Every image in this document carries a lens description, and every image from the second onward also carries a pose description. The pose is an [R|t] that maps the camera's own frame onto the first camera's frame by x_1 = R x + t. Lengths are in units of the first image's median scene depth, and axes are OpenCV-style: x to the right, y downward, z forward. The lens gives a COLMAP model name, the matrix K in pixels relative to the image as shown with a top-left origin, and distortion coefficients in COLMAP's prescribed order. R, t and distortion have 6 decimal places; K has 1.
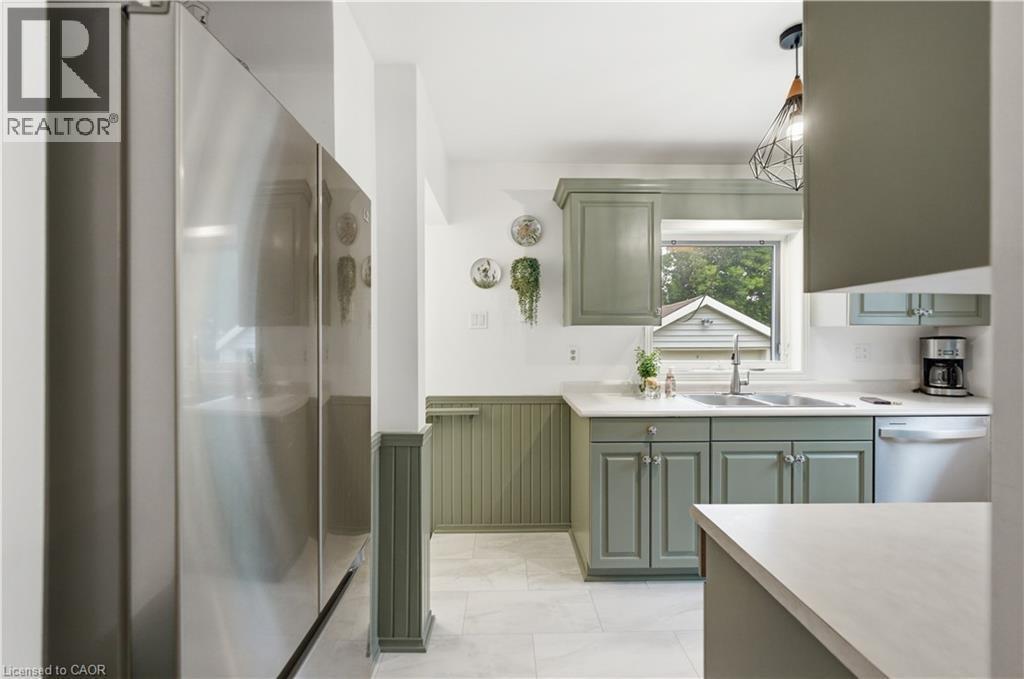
lens RADIAL K [[424.0, 0, 515.3], [0, 424.0, 331.3], [0, 0, 1]] dist [-0.025747, 0.021397]
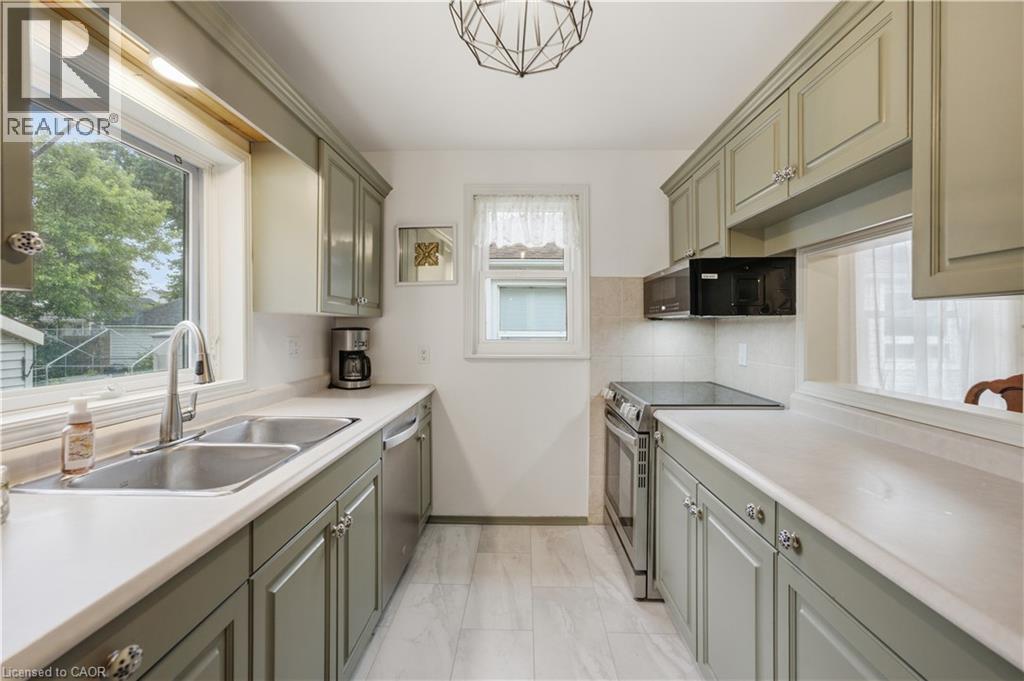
lens RADIAL K [[429.1, 0, 514.7], [0, 429.1, 329.2], [0, 0, 1]] dist [-0.032809, 0.022559]
pose [[0.046102, 0.001018, 0.998936, 0.045698], [-0.015442, 0.999881, -0.000306, 0.010803], [-0.998817, -0.015412, 0.046112, 0.581190]]
